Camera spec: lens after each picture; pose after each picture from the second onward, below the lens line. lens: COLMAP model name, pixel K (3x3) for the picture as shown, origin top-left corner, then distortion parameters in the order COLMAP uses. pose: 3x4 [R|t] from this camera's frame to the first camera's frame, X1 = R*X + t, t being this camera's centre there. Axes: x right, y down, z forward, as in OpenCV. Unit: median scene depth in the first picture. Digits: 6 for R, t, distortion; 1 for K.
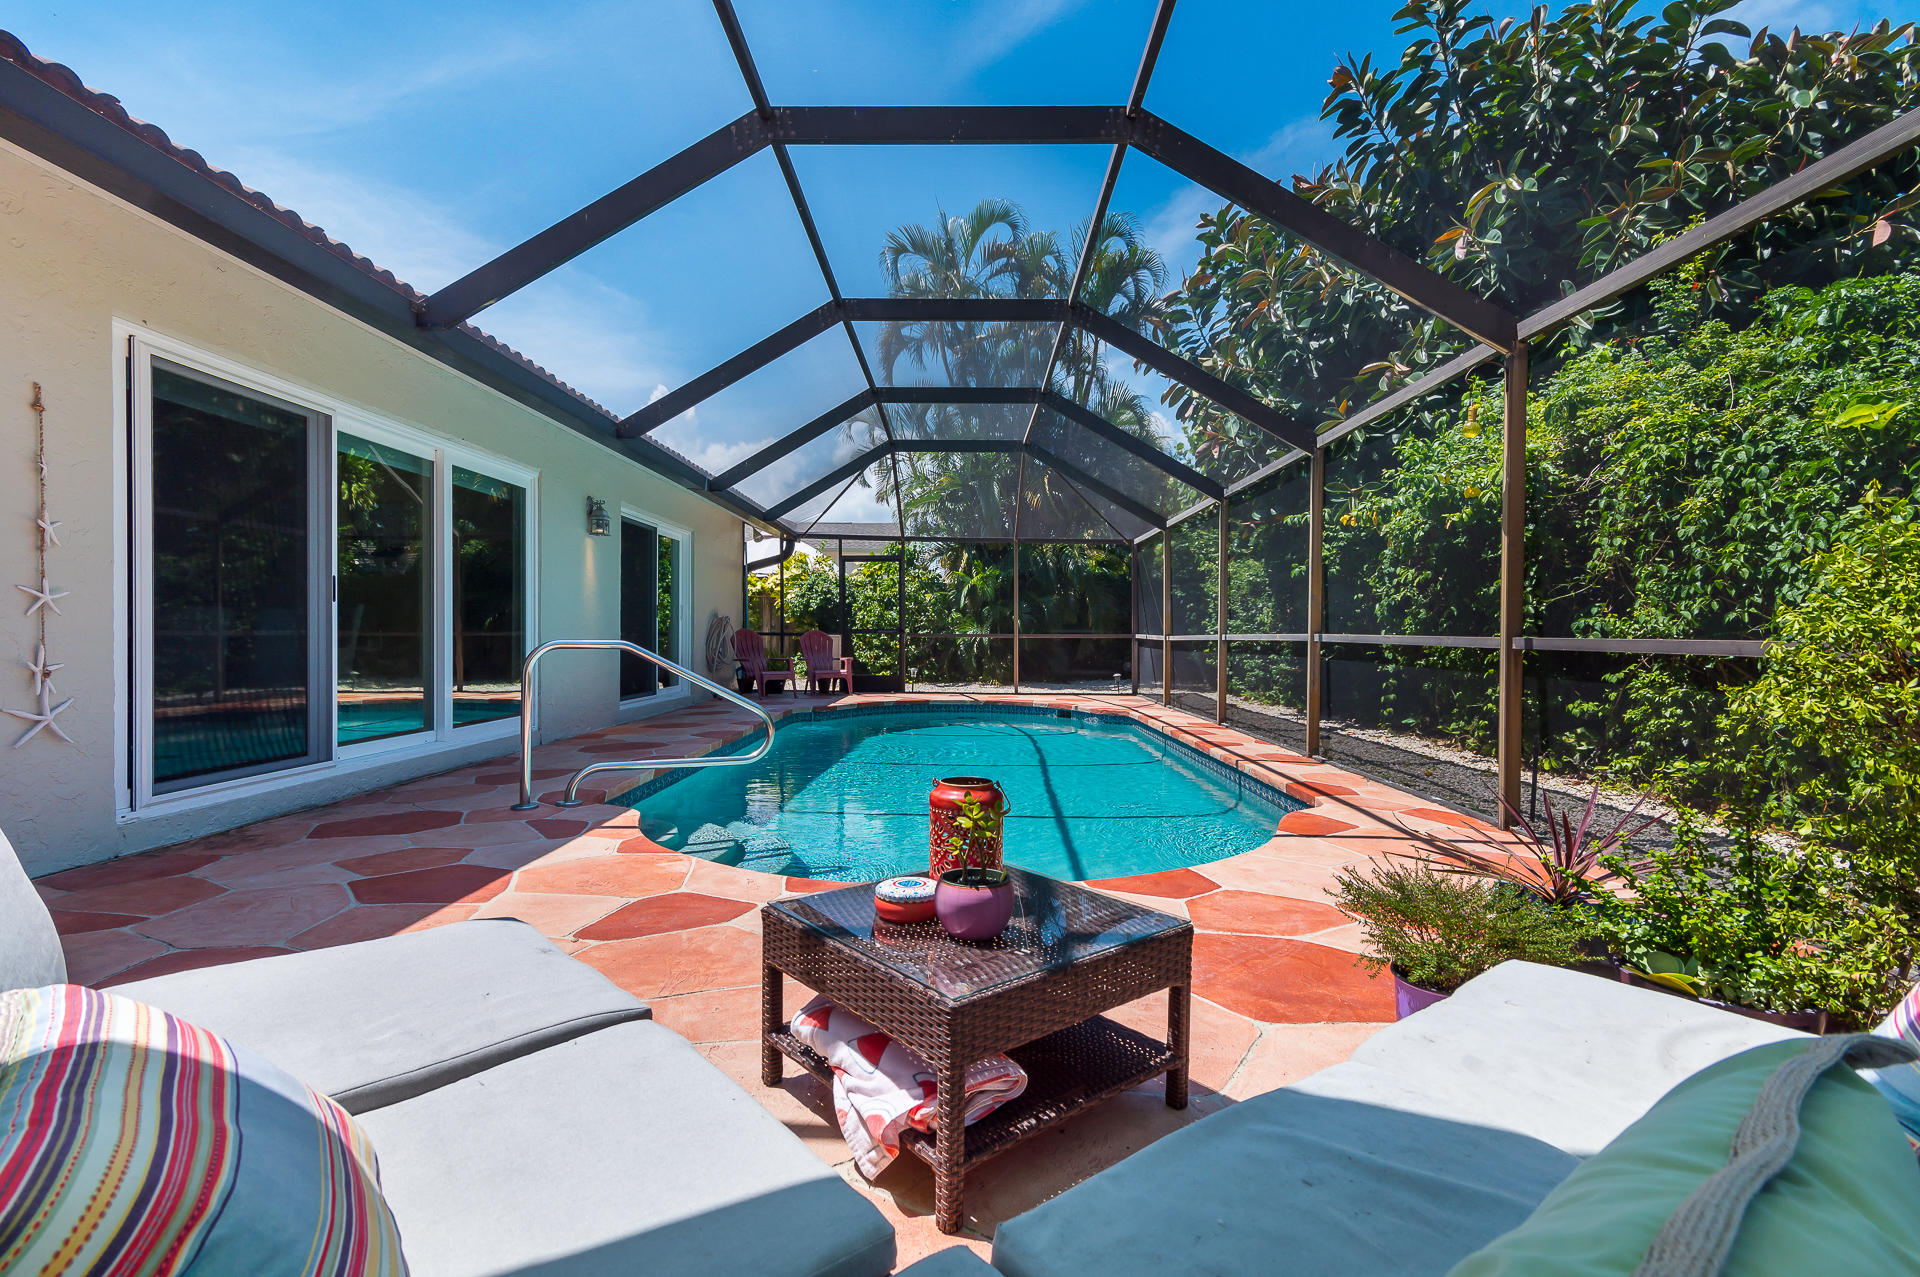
lens RADIAL K [[910.8, 0, 960.0], [0, 910.8, 638.5], [0, 0, 1]] dist [0.014062, -0.000049]
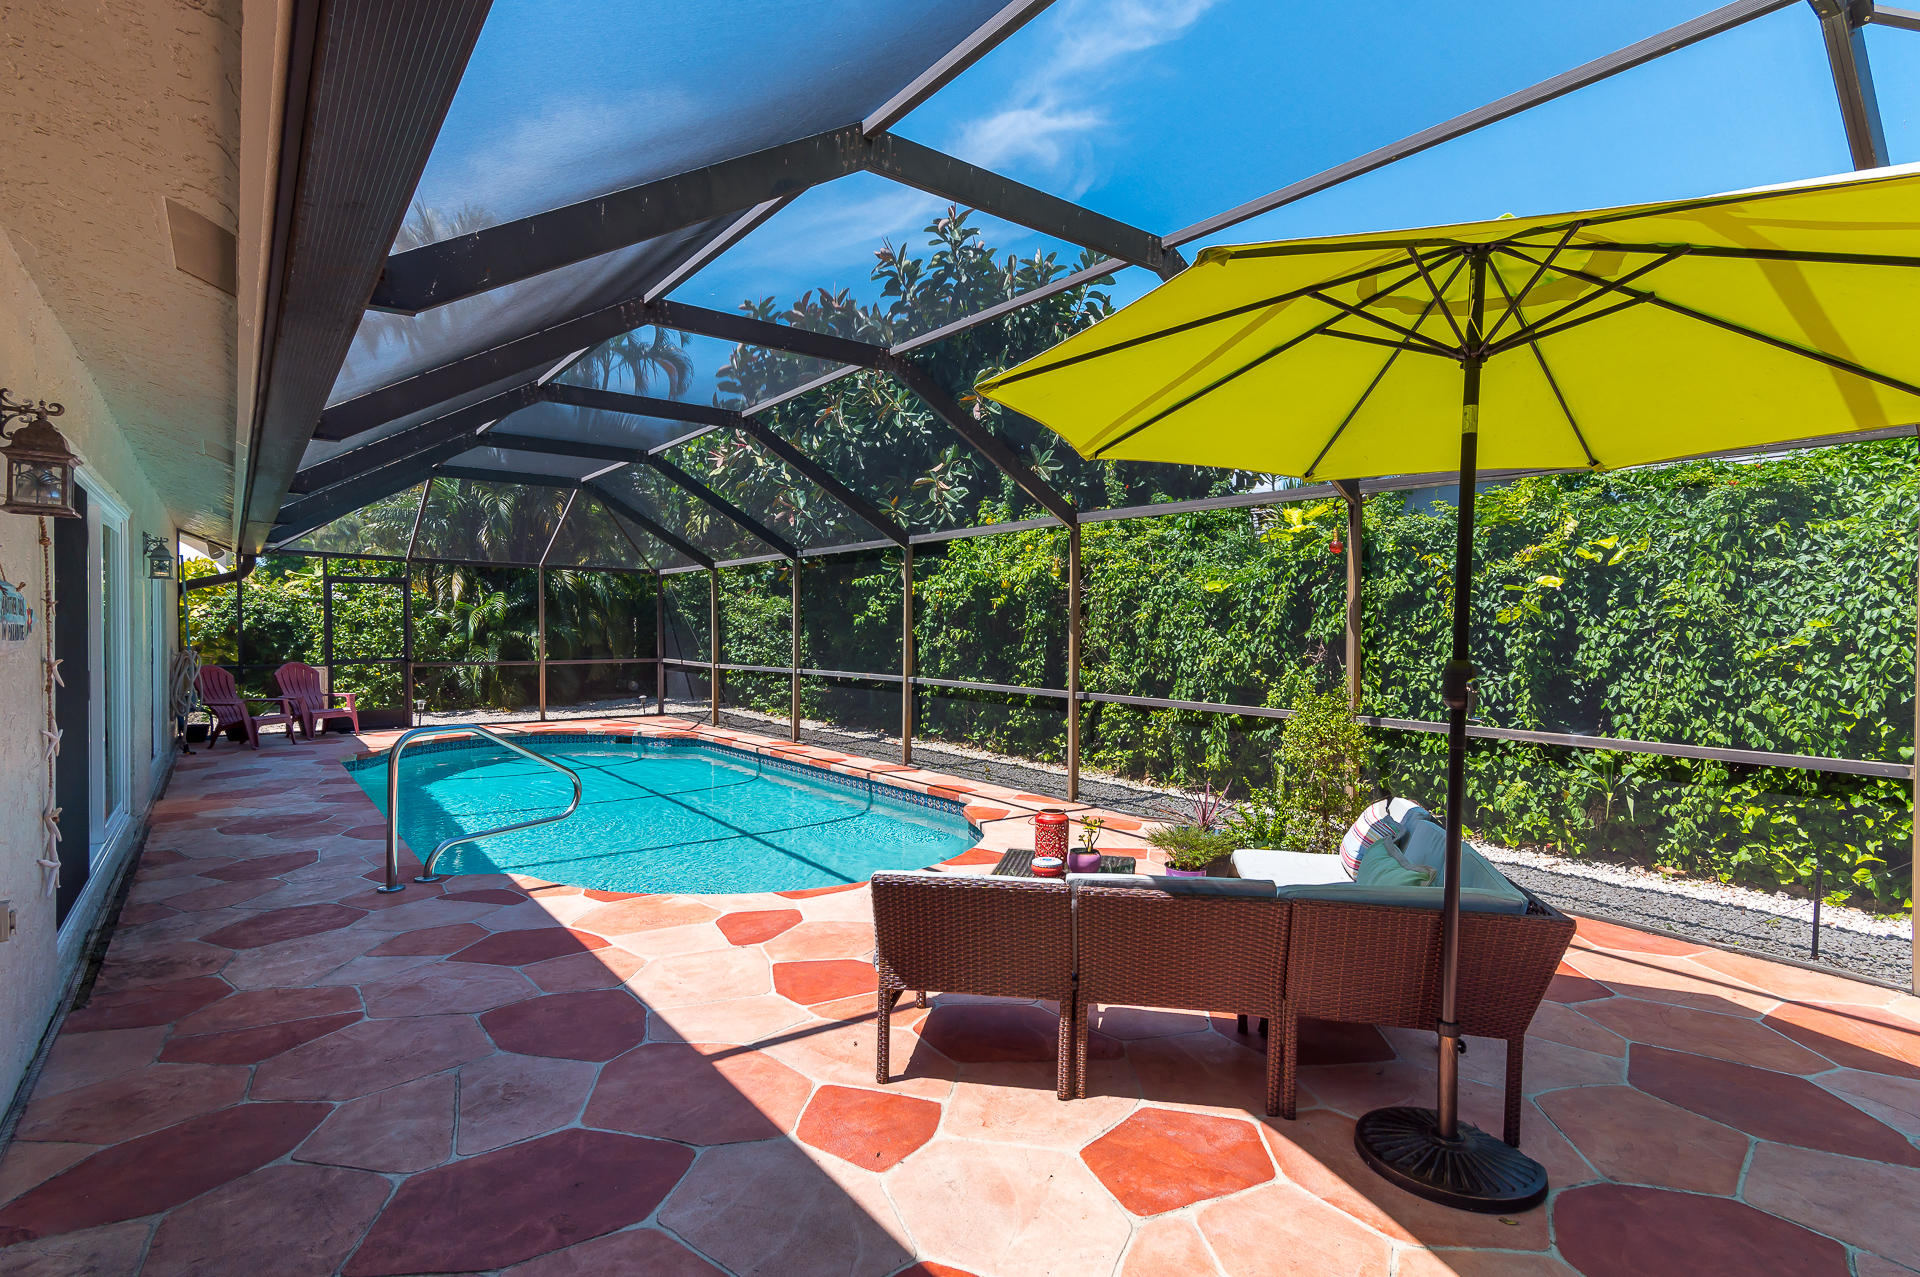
lens RADIAL K [[910.8, 0, 960.0], [0, 910.8, 638.5], [0, 0, 1]] dist [0.014062, -0.000049]
pose [[0.800079, -0.008226, 0.599838, -0.393730], [0.006073, 0.999966, 0.005613, -0.073340], [-0.599864, -0.000848, 0.800102, -0.167971]]
